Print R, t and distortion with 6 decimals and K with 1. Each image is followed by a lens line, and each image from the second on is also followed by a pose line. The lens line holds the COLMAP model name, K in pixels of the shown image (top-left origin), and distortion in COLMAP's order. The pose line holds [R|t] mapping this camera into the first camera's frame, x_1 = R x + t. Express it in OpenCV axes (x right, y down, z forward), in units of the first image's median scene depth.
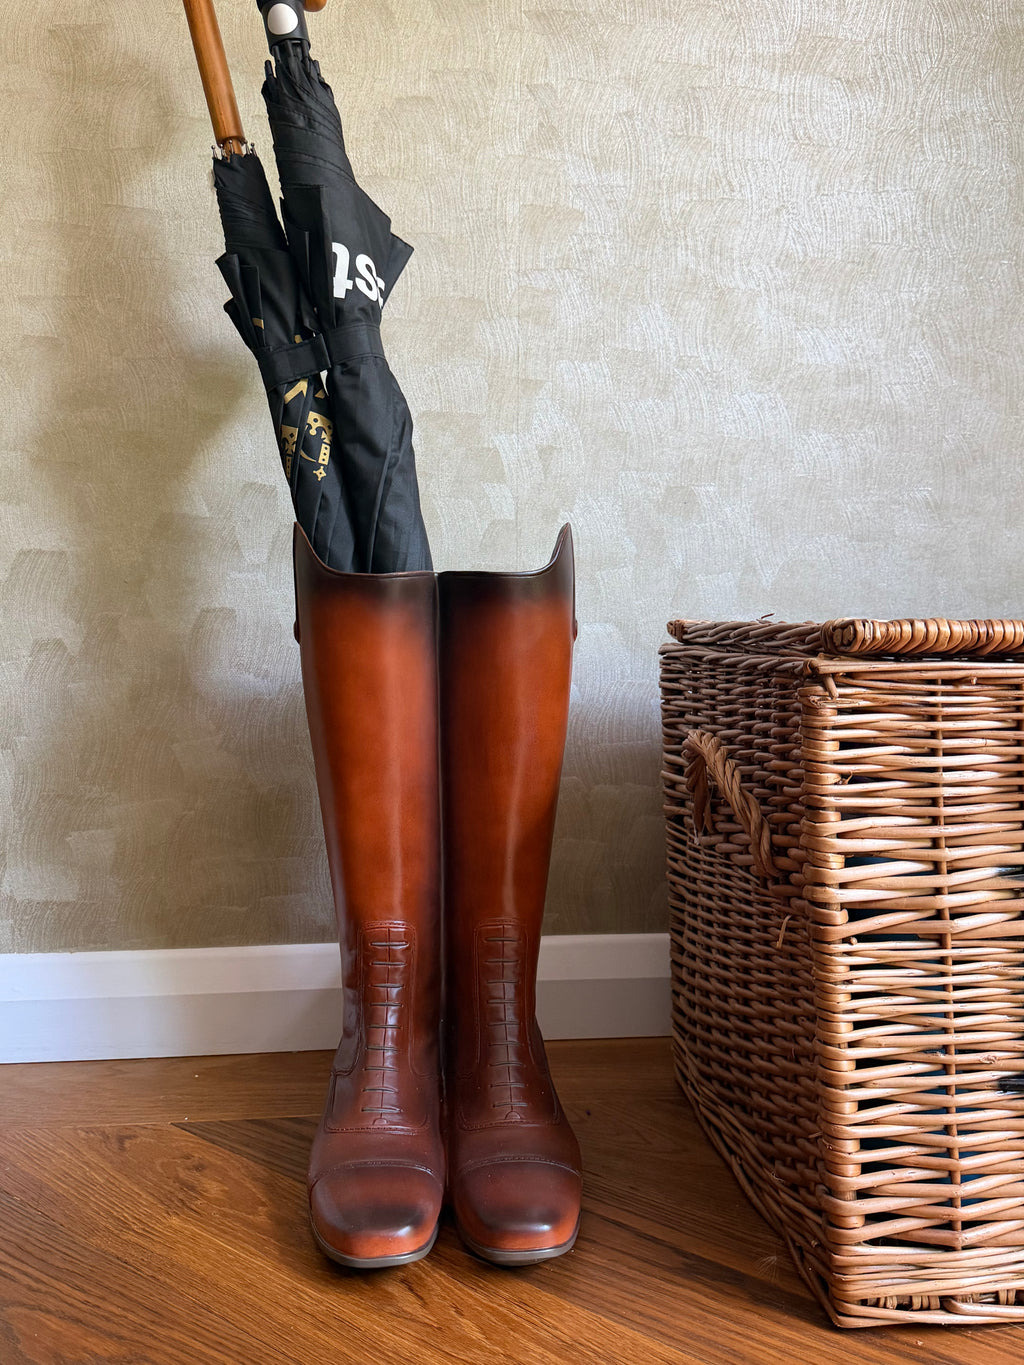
lens RADIAL K [[1194.3, 0, 519.0], [0, 1194.3, 692.4], [0, 0, 1]] dist [0.044185, -0.089892]
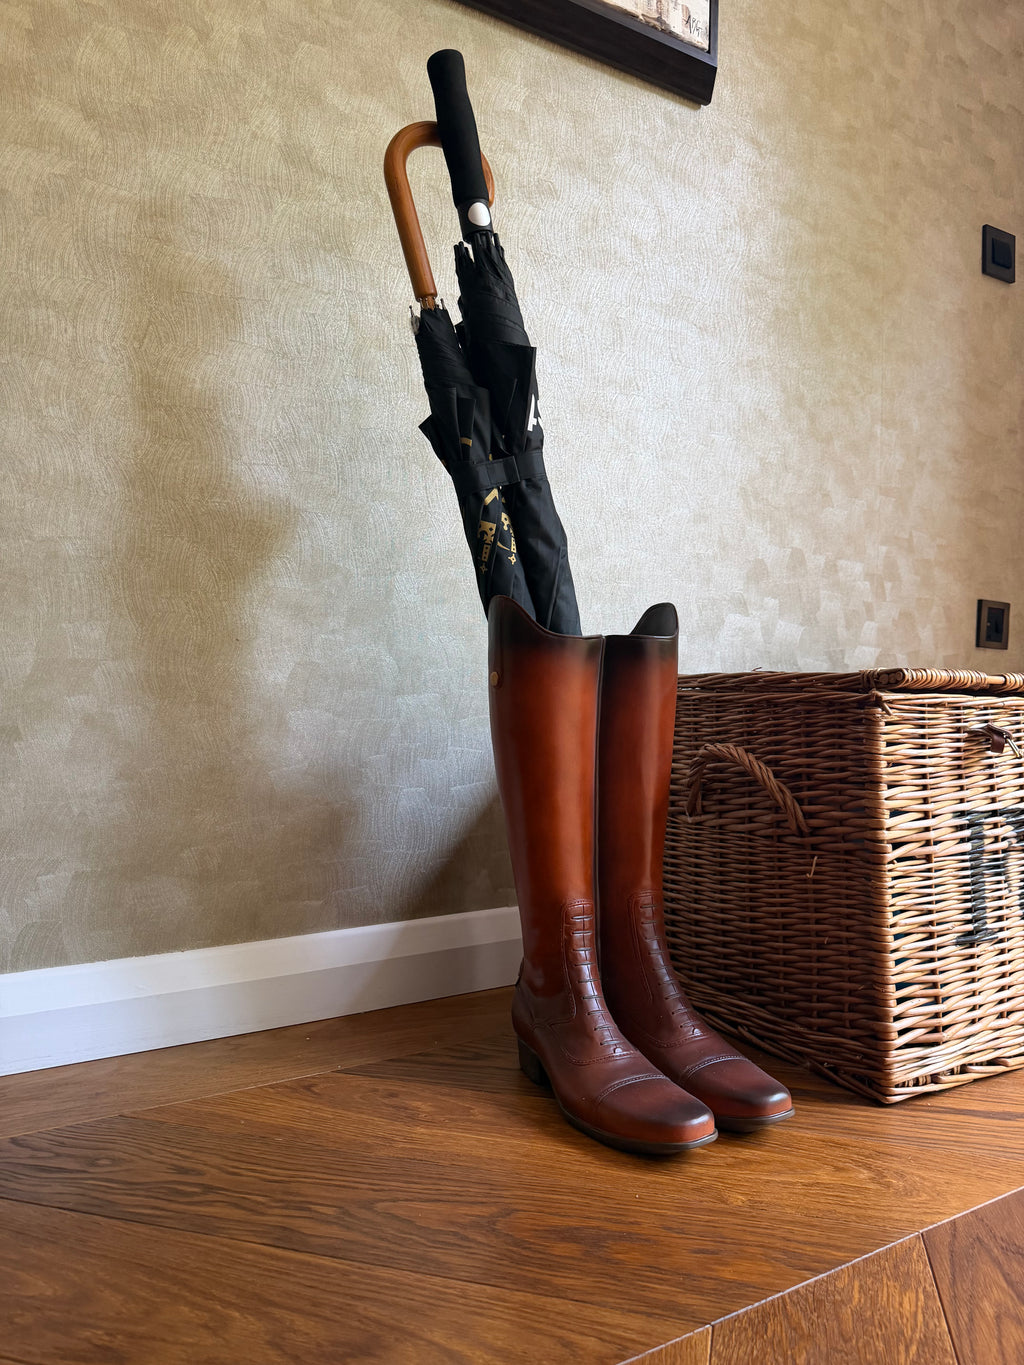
lens RADIAL K [[968.8, 0, 515.3], [0, 968.8, 684.5], [0, 0, 1]] dist [0.013141, -0.033543]
pose [[0.916505, 0.002123, 0.400019, -0.562298], [0.022477, 0.998133, -0.056796, 0.019717], [-0.399392, 0.061045, 0.914746, -0.027401]]
